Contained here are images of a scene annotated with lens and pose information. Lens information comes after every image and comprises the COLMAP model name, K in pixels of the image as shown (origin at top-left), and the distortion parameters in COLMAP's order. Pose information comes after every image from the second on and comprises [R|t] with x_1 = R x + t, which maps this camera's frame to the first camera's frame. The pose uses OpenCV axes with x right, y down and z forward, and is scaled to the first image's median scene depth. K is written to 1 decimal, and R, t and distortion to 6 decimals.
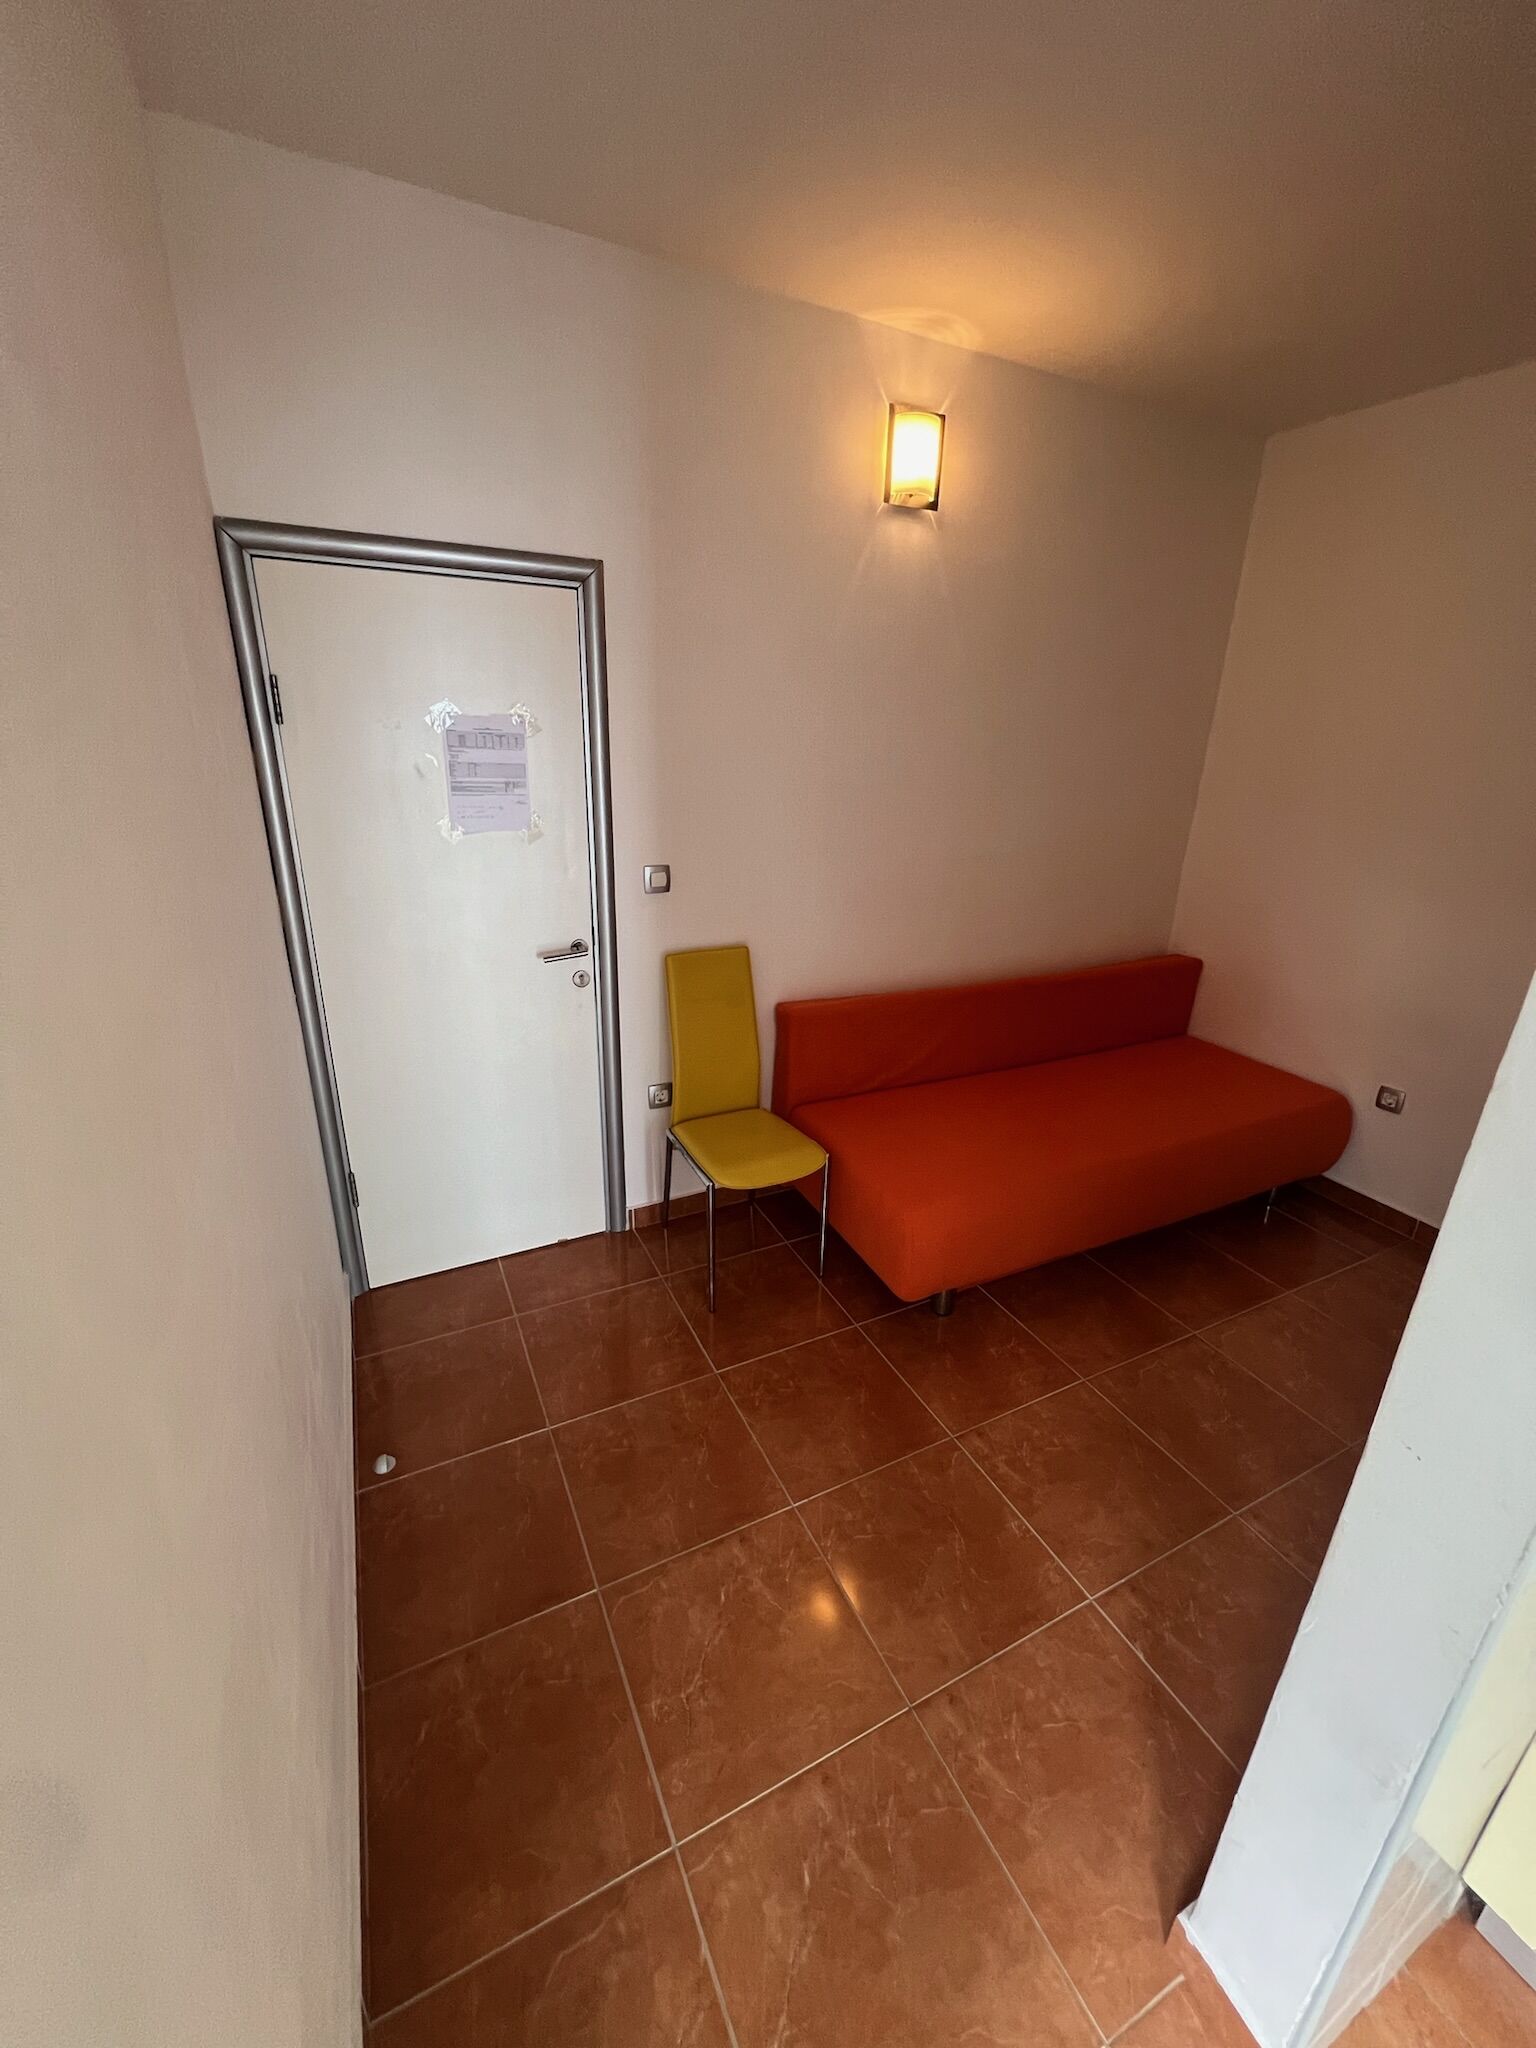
lens RADIAL K [[827.0, 0, 770.5], [0, 827.0, 1029.1], [0, 0, 1]] dist [0.003006, 0.000306]
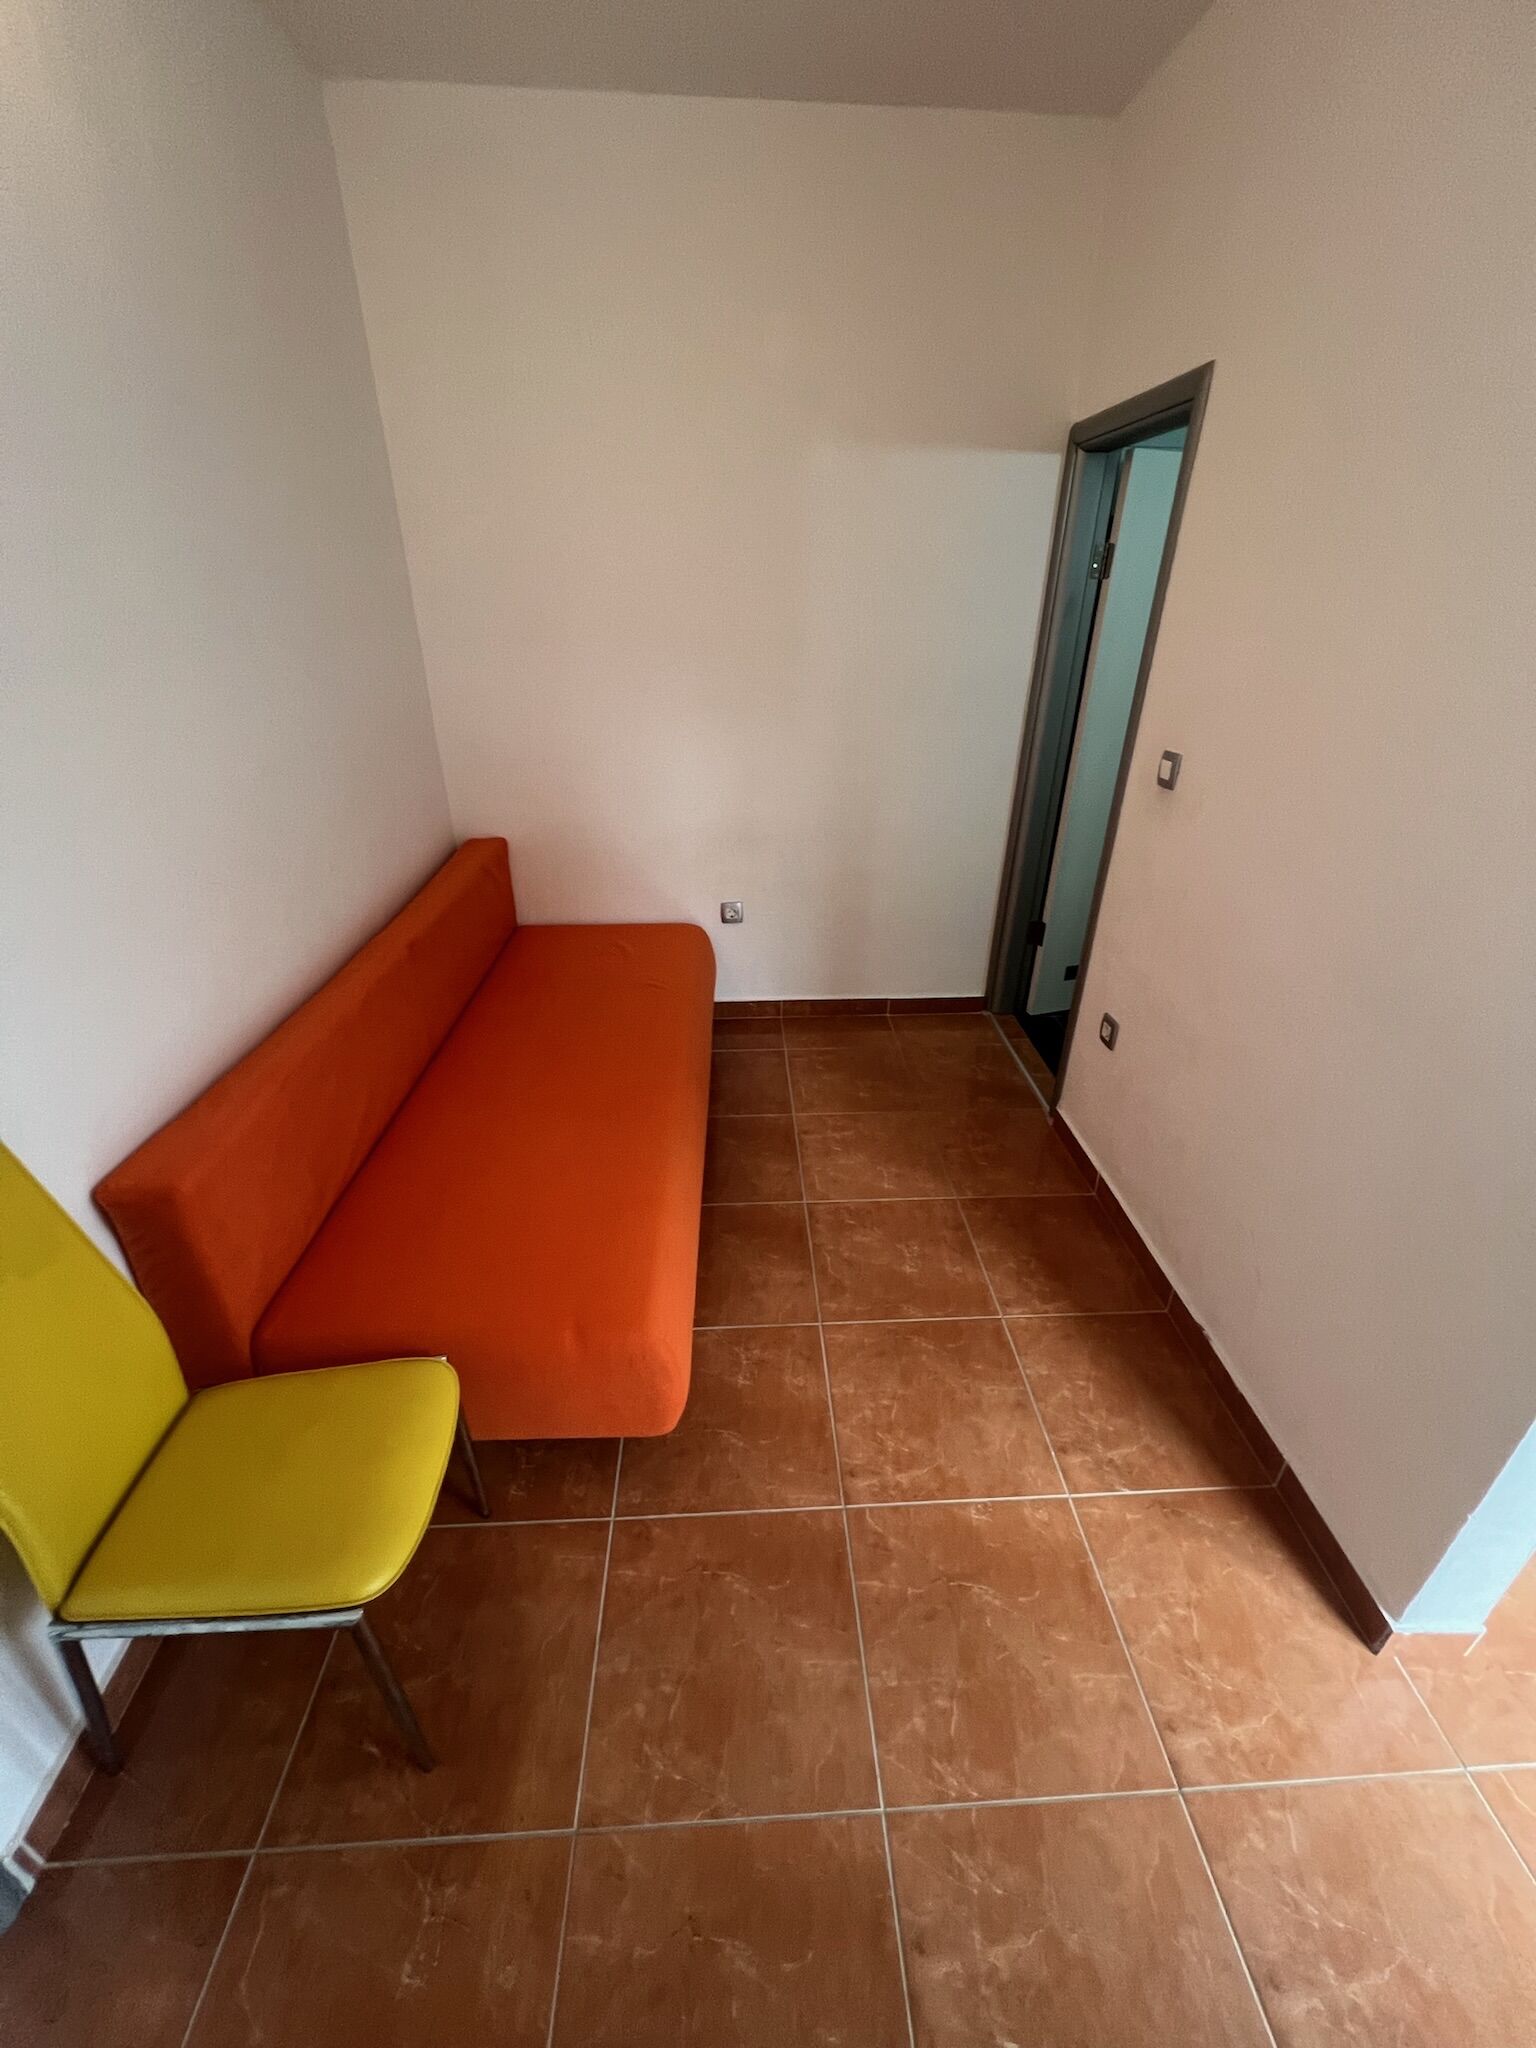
lens RADIAL K [[827.0, 0, 777.3], [0, 827.0, 1015.9], [0, 0, 1]] dist [0.003006, 0.000306]
pose [[0.395123, -0.451839, 0.799824, -0.250085], [0.320925, 0.883708, 0.340686, -0.232040], [-0.860747, 0.122071, 0.494180, 0.685417]]
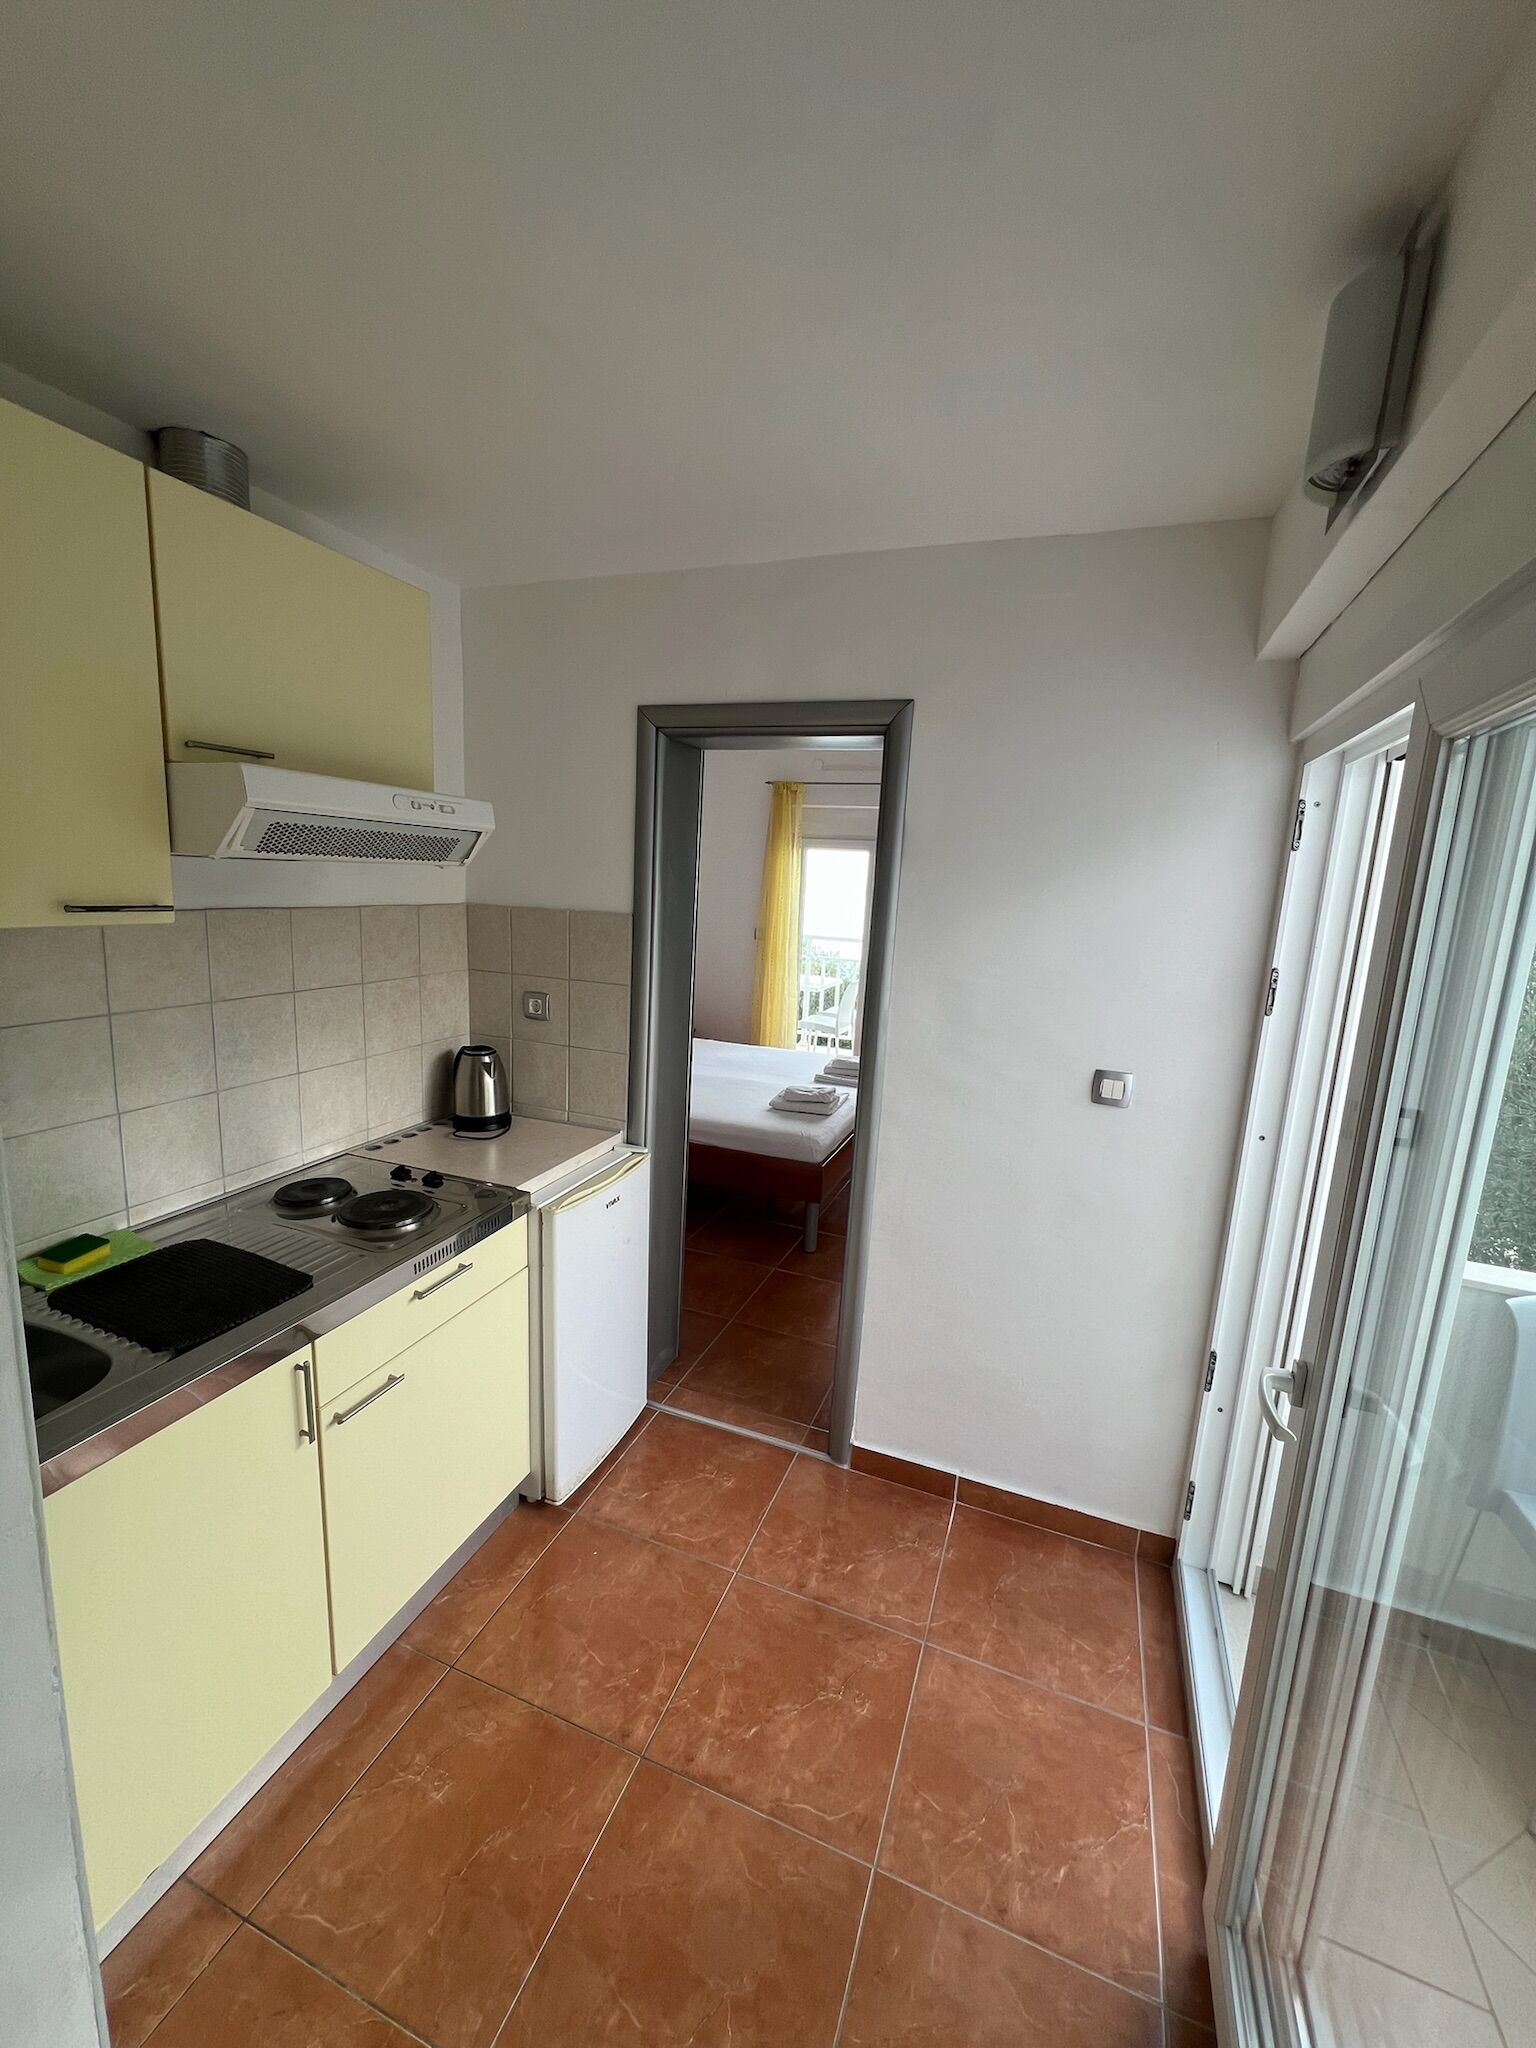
lens RADIAL K [[812.9, 0, 767.2], [0, 812.9, 1017.3], [0, 0, 1]] dist [-0.003576, 0.001265]
pose [[-0.672464, -0.189443, 0.715475, -0.528933], [0.188896, 0.890744, 0.413392, -0.389036], [-0.715619, 0.413142, -0.563208, 1.070923]]
